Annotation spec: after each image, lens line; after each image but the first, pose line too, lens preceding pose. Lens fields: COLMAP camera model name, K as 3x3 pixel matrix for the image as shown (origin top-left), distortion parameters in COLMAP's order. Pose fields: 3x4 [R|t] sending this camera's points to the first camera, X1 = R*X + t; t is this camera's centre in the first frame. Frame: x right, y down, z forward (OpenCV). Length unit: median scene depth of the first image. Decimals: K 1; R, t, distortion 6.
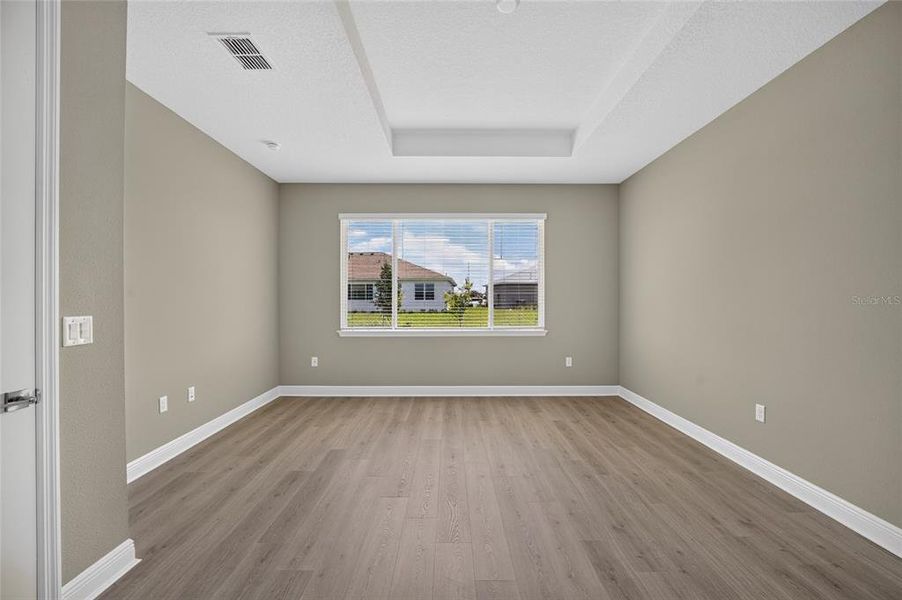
lens RADIAL K [[371.2, 0, 451.0], [0, 371.2, 300.0], [0, 0, 1]] dist [-0.024877, 0.004582]
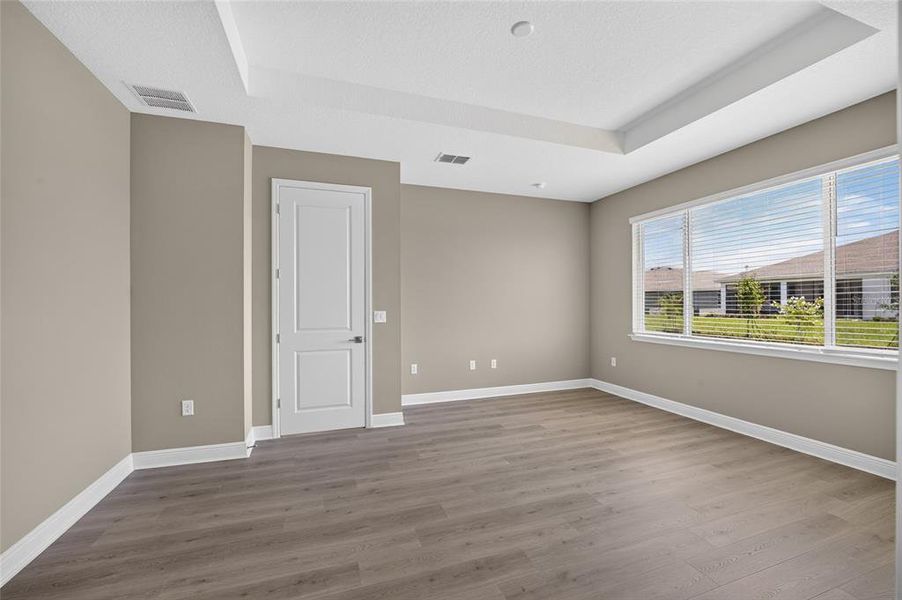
lens RADIAL K [[371.2, 0, 451.0], [0, 371.2, 300.0], [0, 0, 1]] dist [-0.024877, 0.004582]
pose [[0.322319, -0.014597, -0.946519, 0.799178], [0.000946, 0.999886, -0.015097, 0.003955], [0.946631, 0.003971, 0.322296, 0.327742]]
